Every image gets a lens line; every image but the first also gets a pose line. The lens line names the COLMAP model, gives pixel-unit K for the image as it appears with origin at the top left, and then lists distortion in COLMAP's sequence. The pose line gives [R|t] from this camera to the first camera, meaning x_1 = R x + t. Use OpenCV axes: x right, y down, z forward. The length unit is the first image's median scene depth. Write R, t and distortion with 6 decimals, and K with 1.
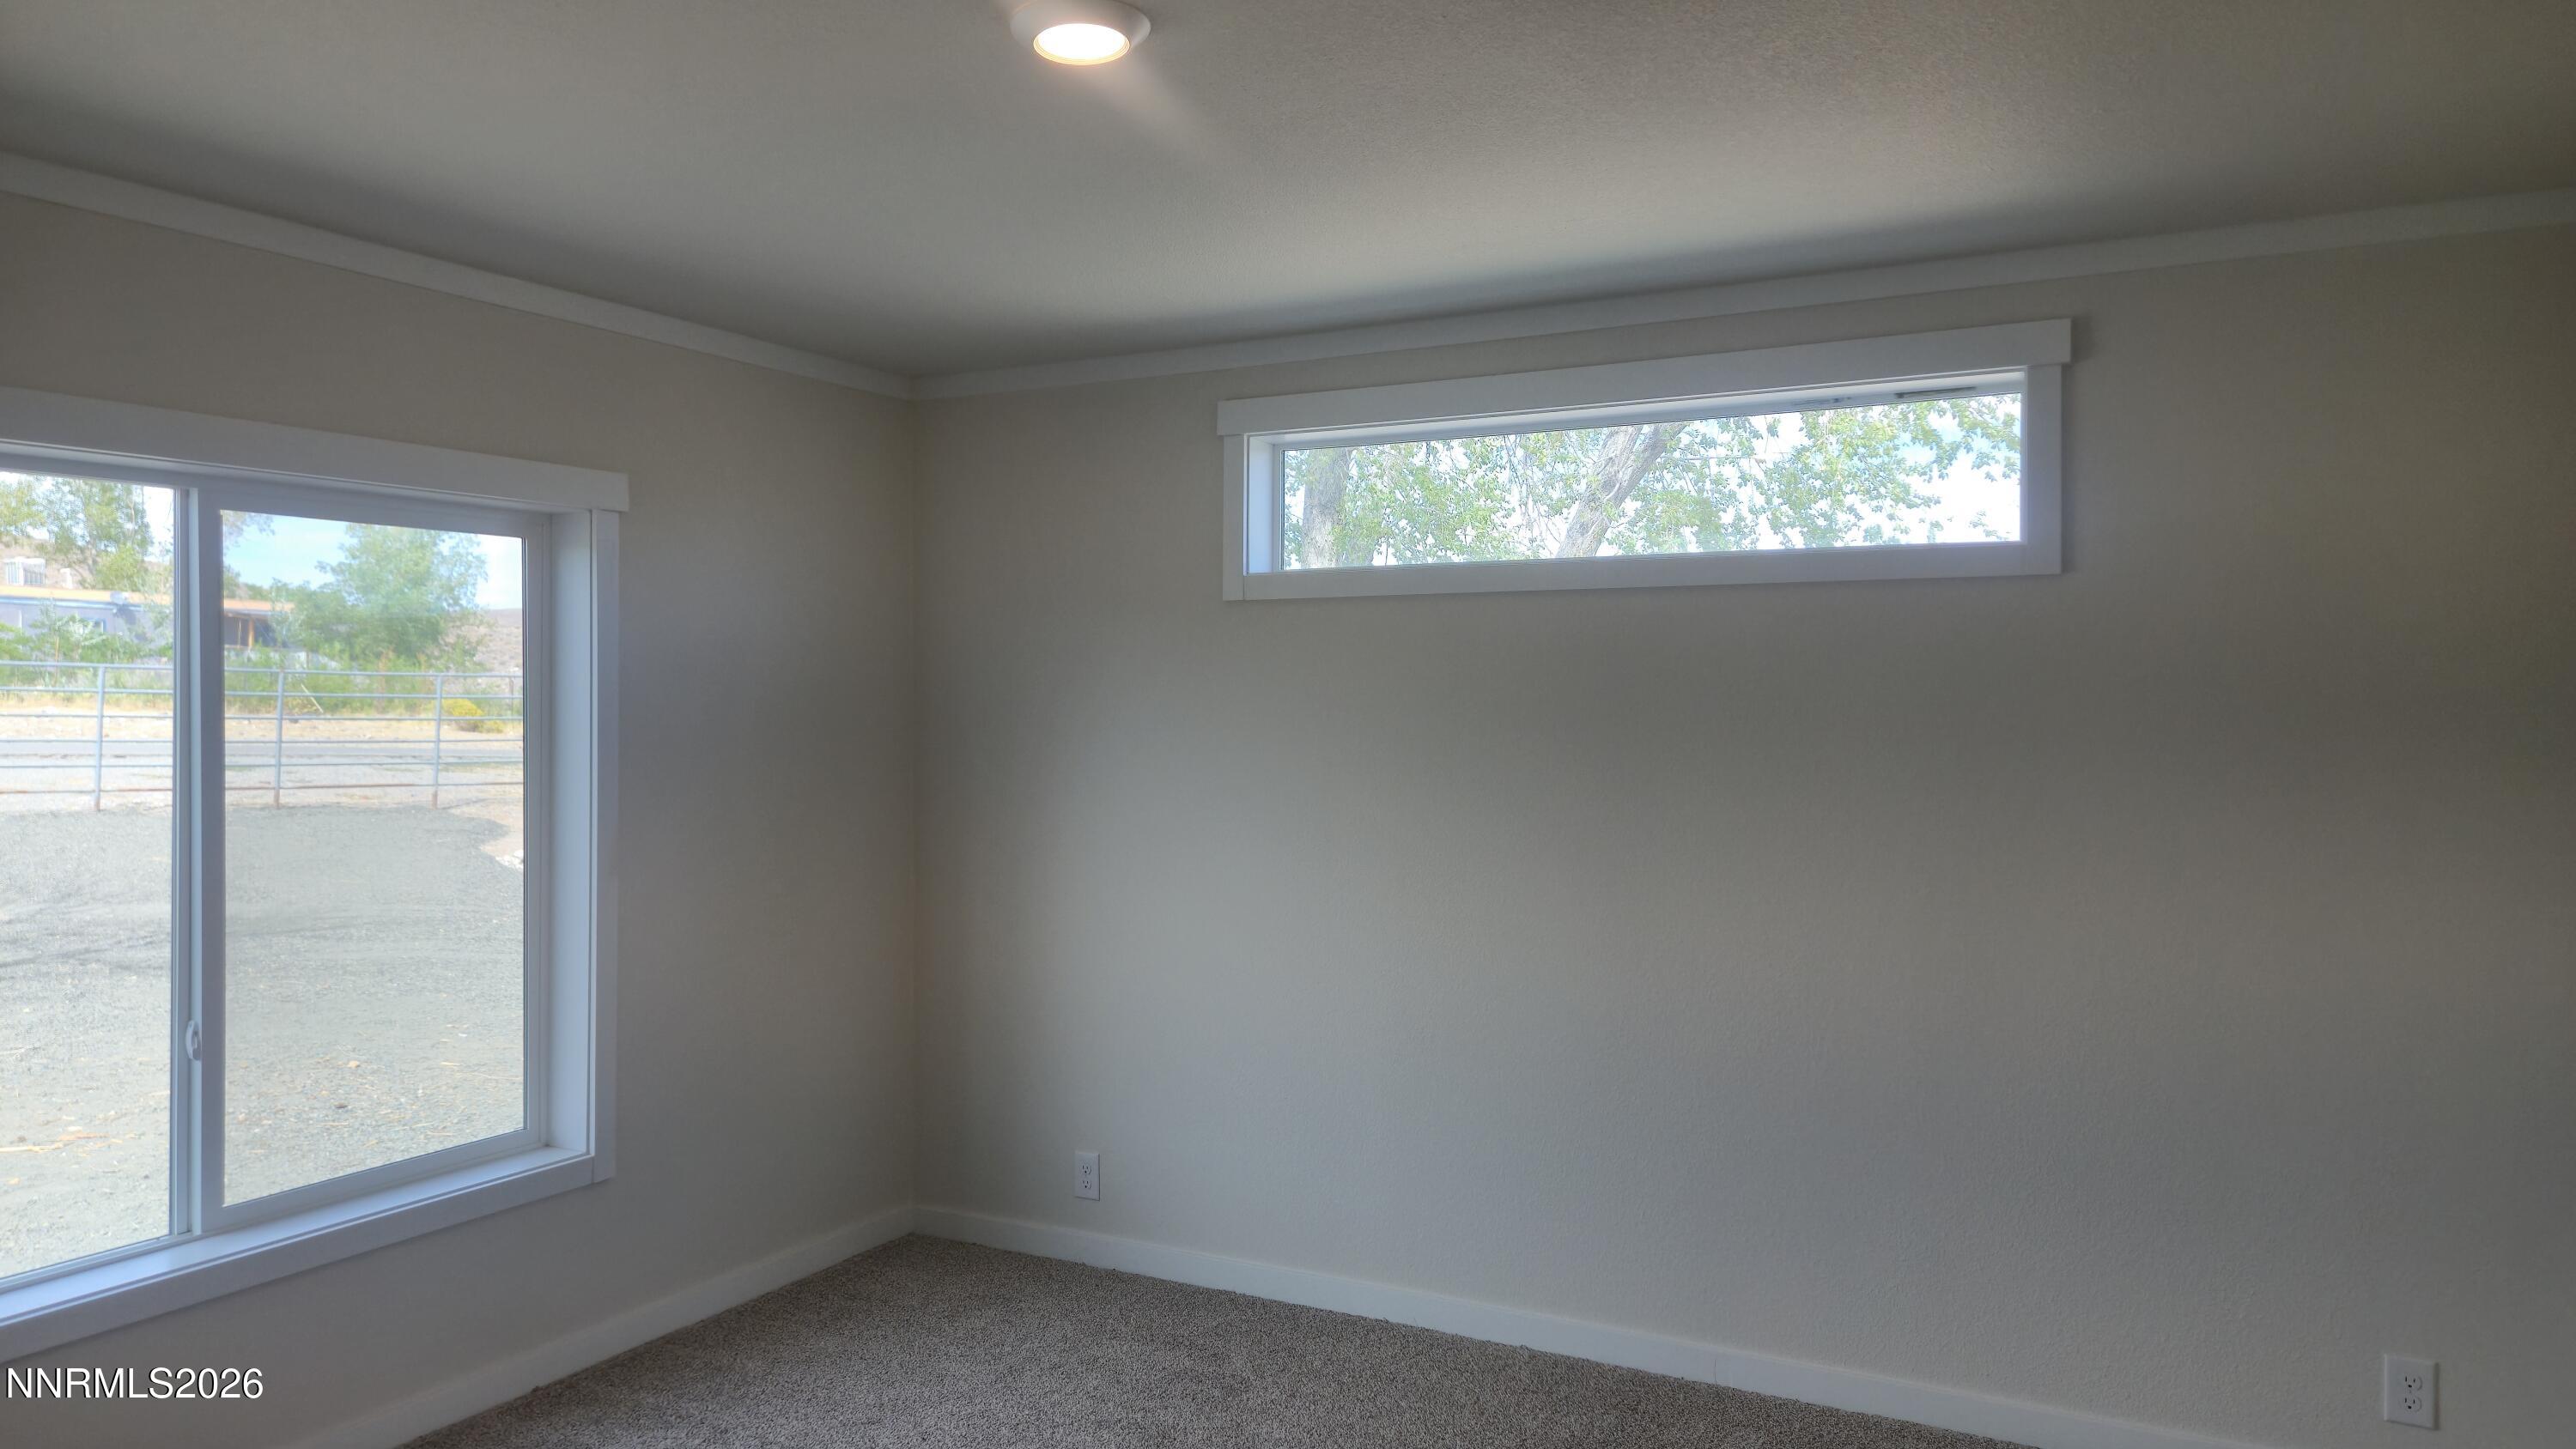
lens RADIAL K [[1735.5, 0, 1269.0], [0, 1735.5, 715.8], [0, 0, 1]] dist [0.020859, -0.006984]
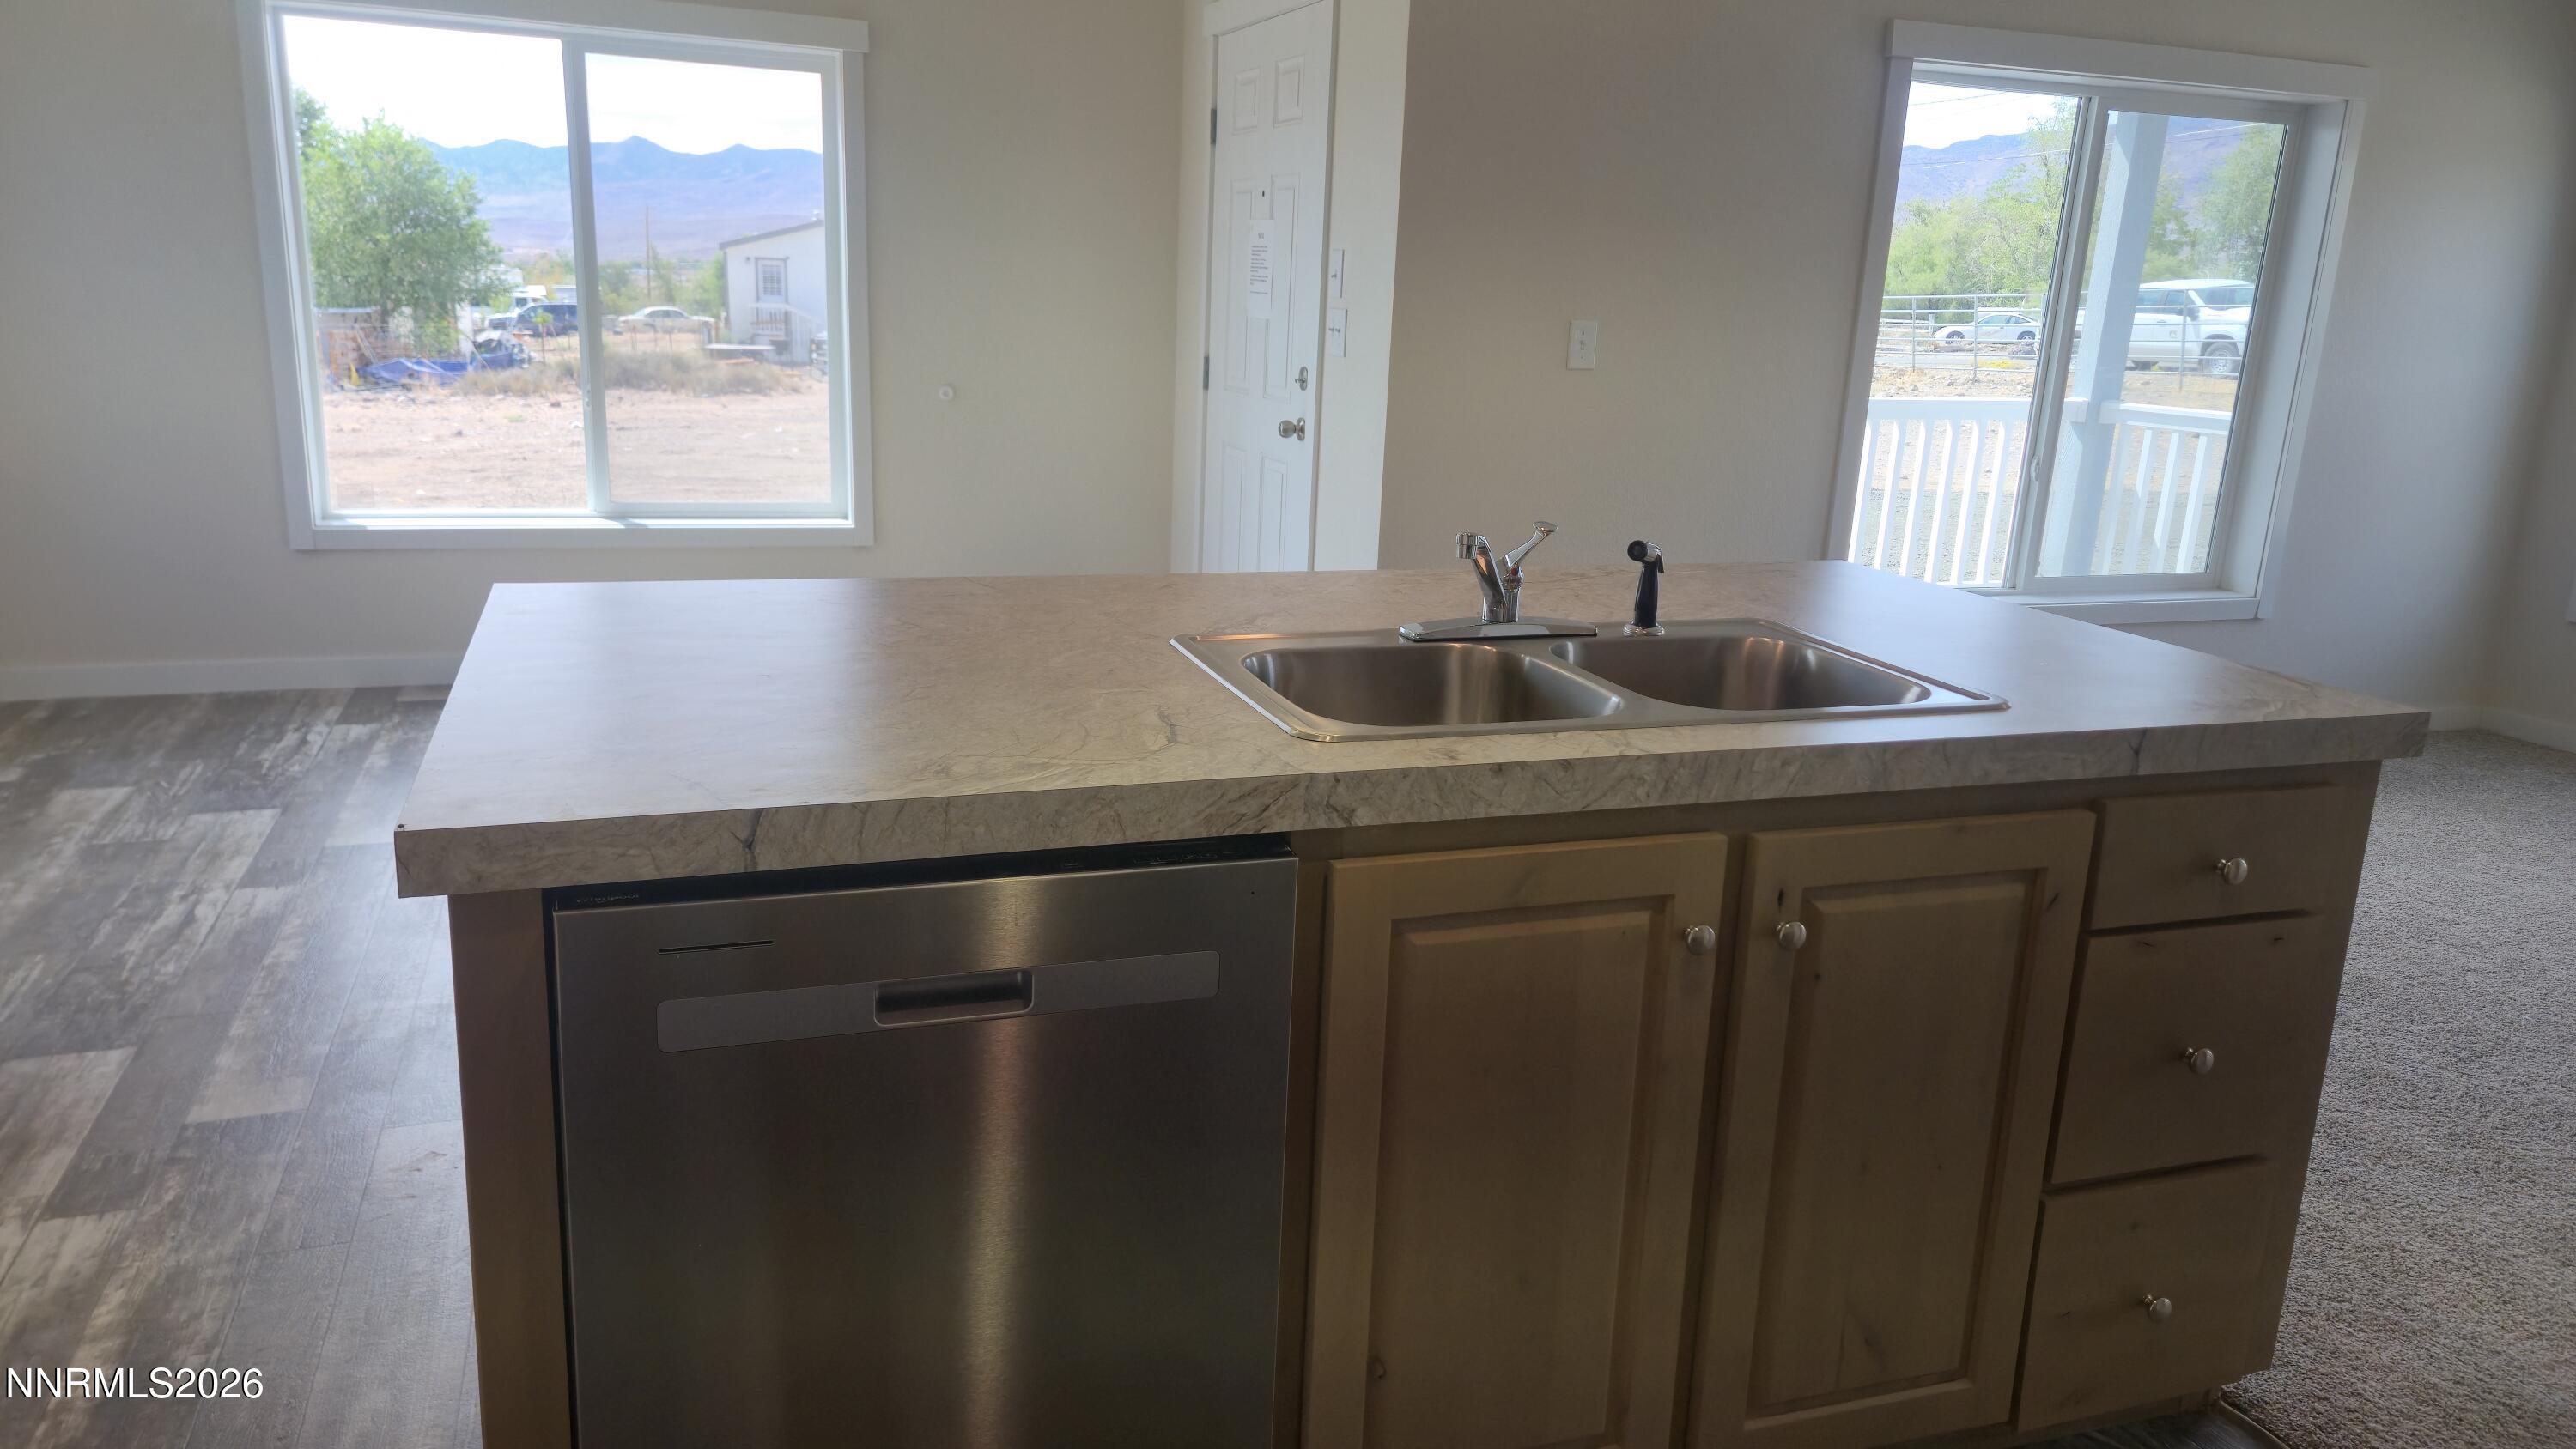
lens RADIAL K [[1735.5, 0, 1269.0], [0, 1735.5, 715.8], [0, 0, 1]] dist [0.020859, -0.006984]
pose [[0.745609, 0.203588, -0.634522, -0.083689], [-0.049814, 0.966552, 0.251586, 0.037446], [0.664519, -0.155977, 0.730812, -0.576862]]
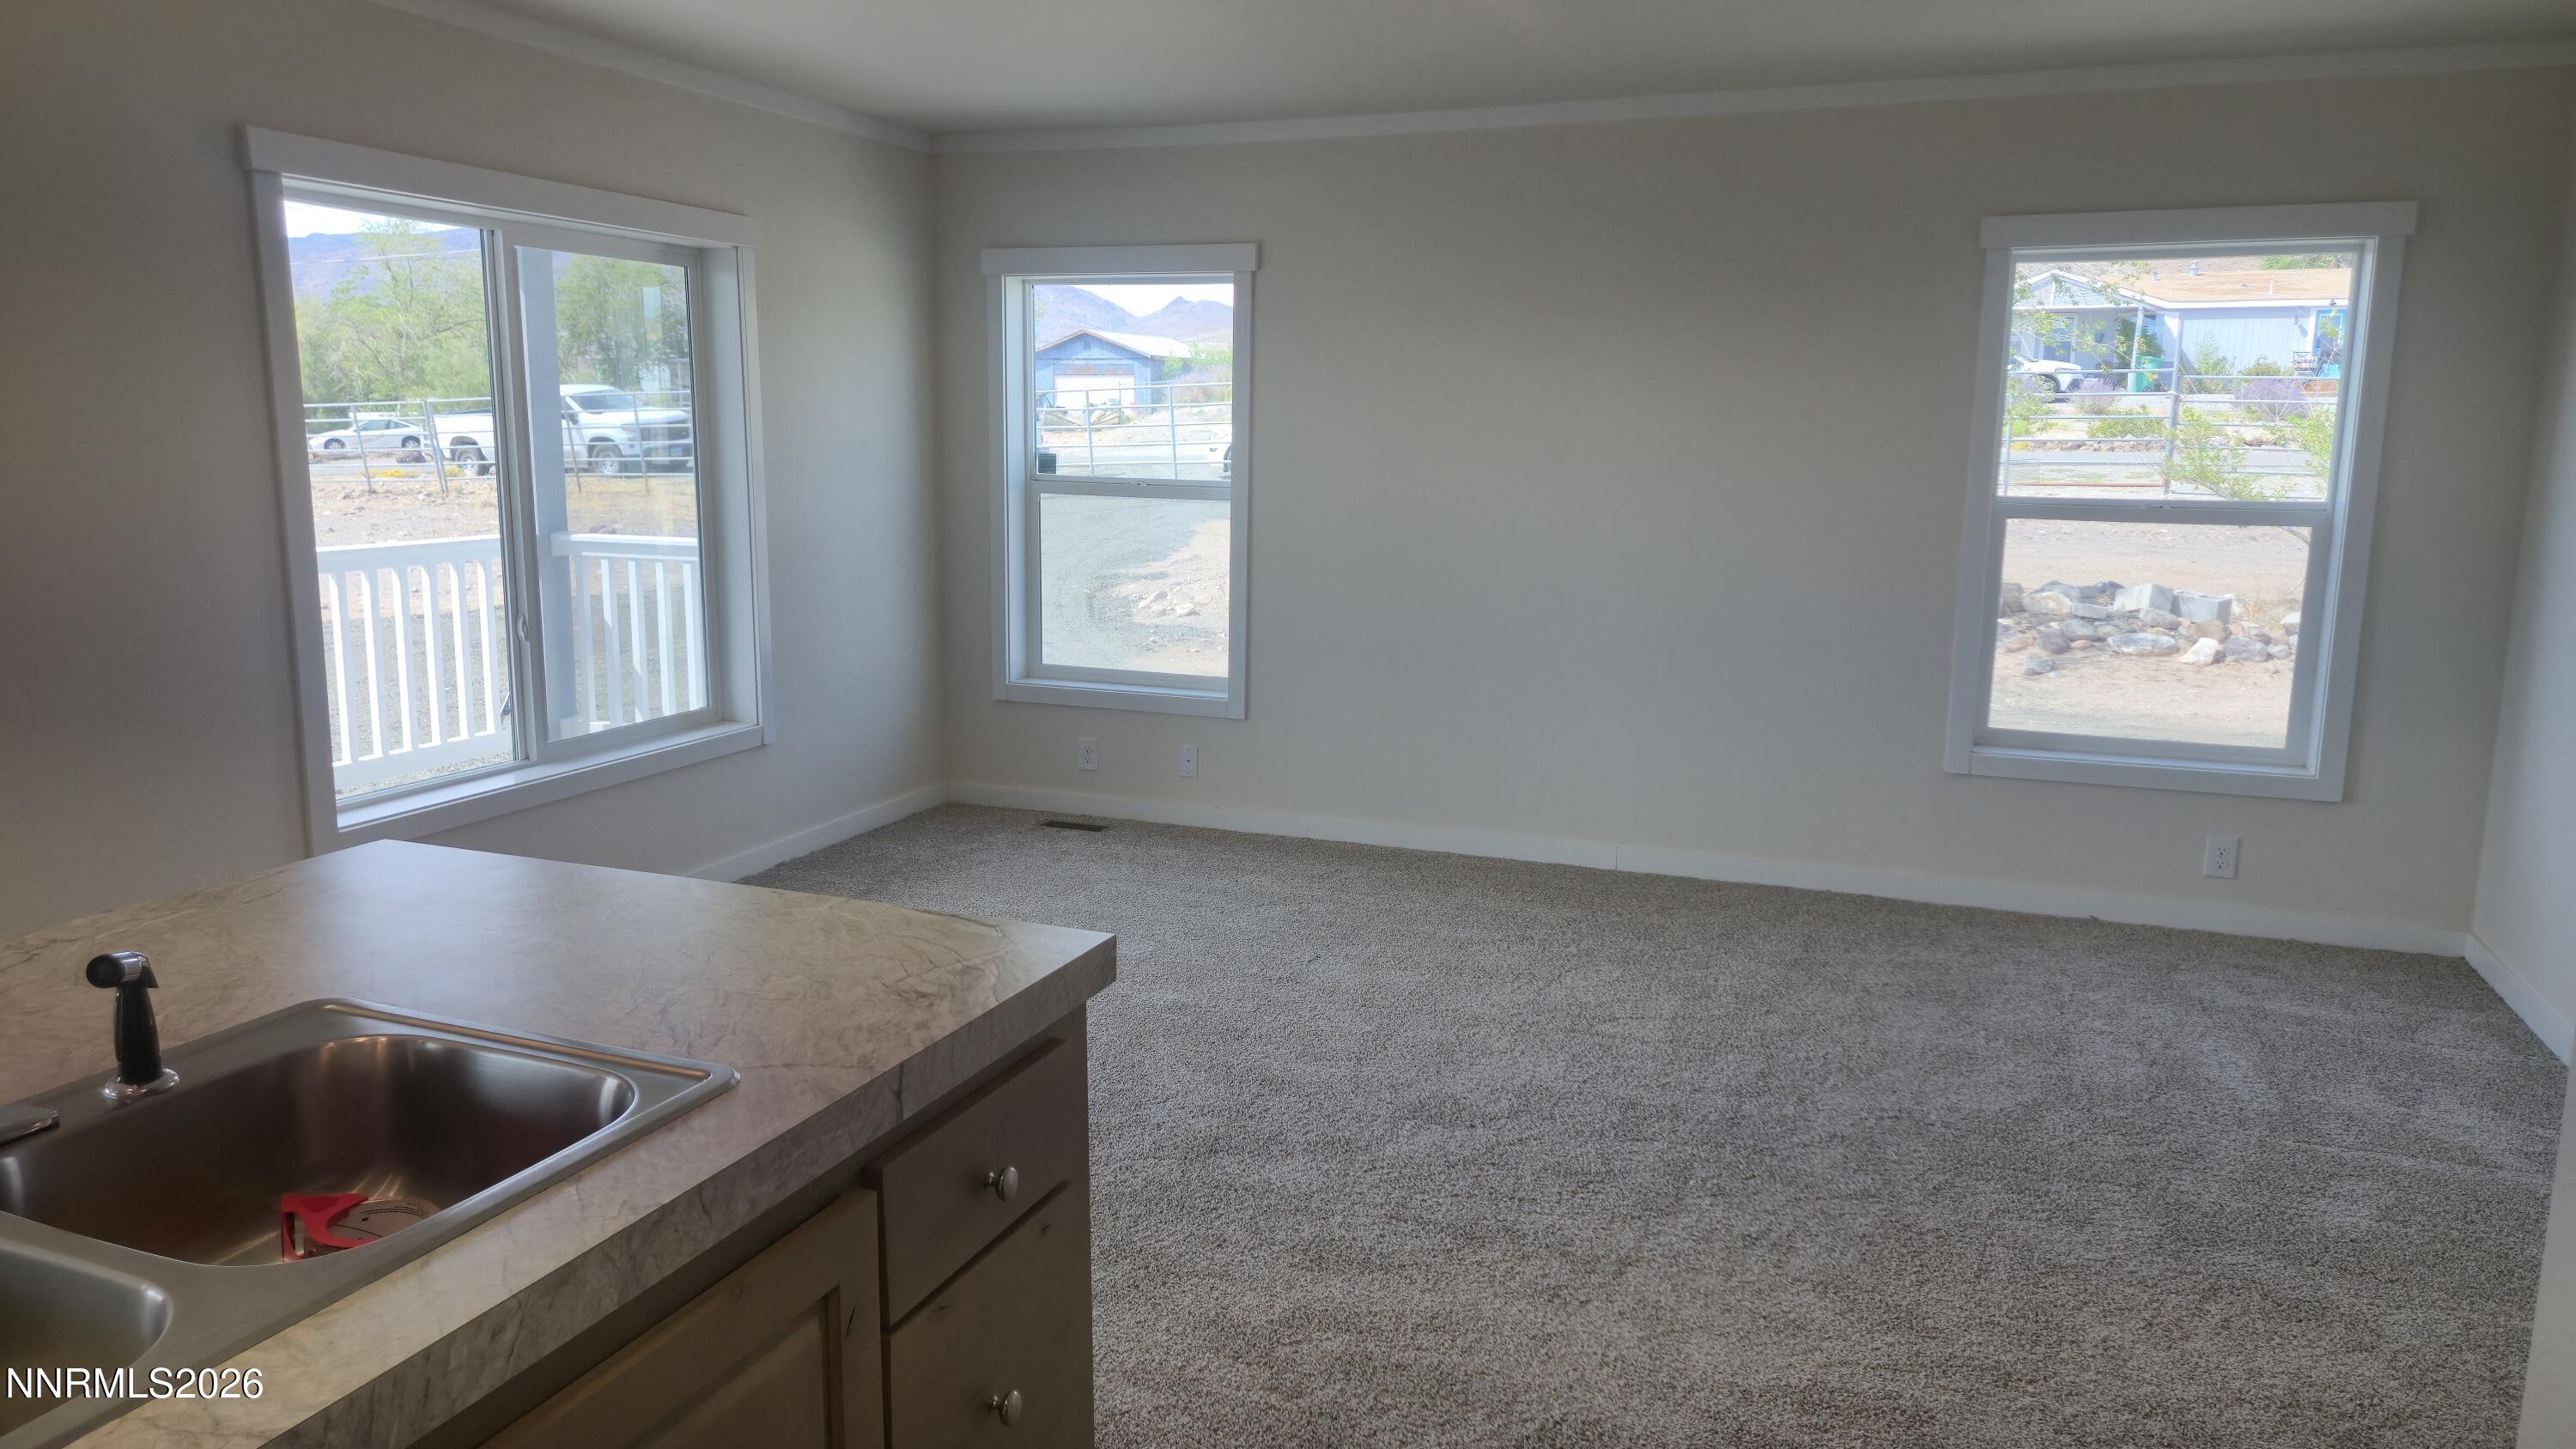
lens RADIAL K [[1735.5, 0, 1269.0], [0, 1735.5, 715.8], [0, 0, 1]] dist [0.020859, -0.006984]
pose [[0.991706, 0.001243, 0.128525, -0.175787], [-0.022457, 0.986247, 0.163742, 0.008460], [-0.126554, -0.165271, 0.978095, -0.443122]]
